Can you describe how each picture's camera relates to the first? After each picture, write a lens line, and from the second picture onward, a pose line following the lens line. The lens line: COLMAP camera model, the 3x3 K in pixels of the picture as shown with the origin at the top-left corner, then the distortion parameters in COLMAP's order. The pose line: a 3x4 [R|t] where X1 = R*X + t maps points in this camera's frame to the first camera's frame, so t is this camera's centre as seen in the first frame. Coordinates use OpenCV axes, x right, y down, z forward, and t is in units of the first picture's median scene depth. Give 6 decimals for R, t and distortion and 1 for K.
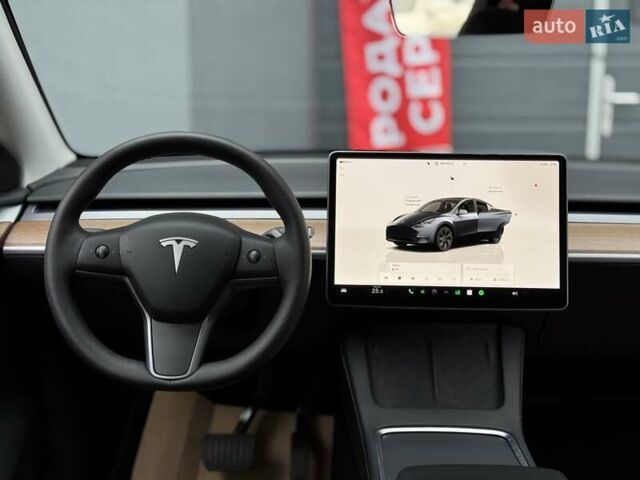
lens RADIAL K [[891.4, 0, 315.7], [0, 891.4, 234.2], [0, 0, 1]] dist [0.116934, 0.000000]
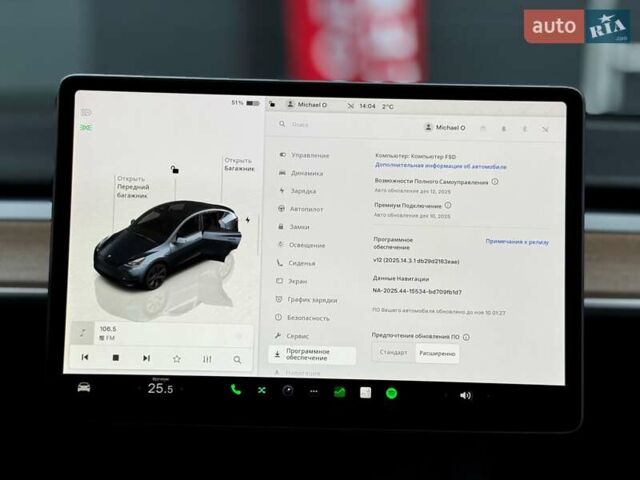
lens RADIAL K [[891.4, 0, 323.5], [0, 891.4, 233.7], [0, 0, 1]] dist [0.116934, 0.000000]
pose [[0.999984, 0.004523, 0.003358, 0.148717], [-0.004697, 0.998538, 0.053847, -0.038240], [-0.003110, -0.053862, 0.998544, 0.555144]]
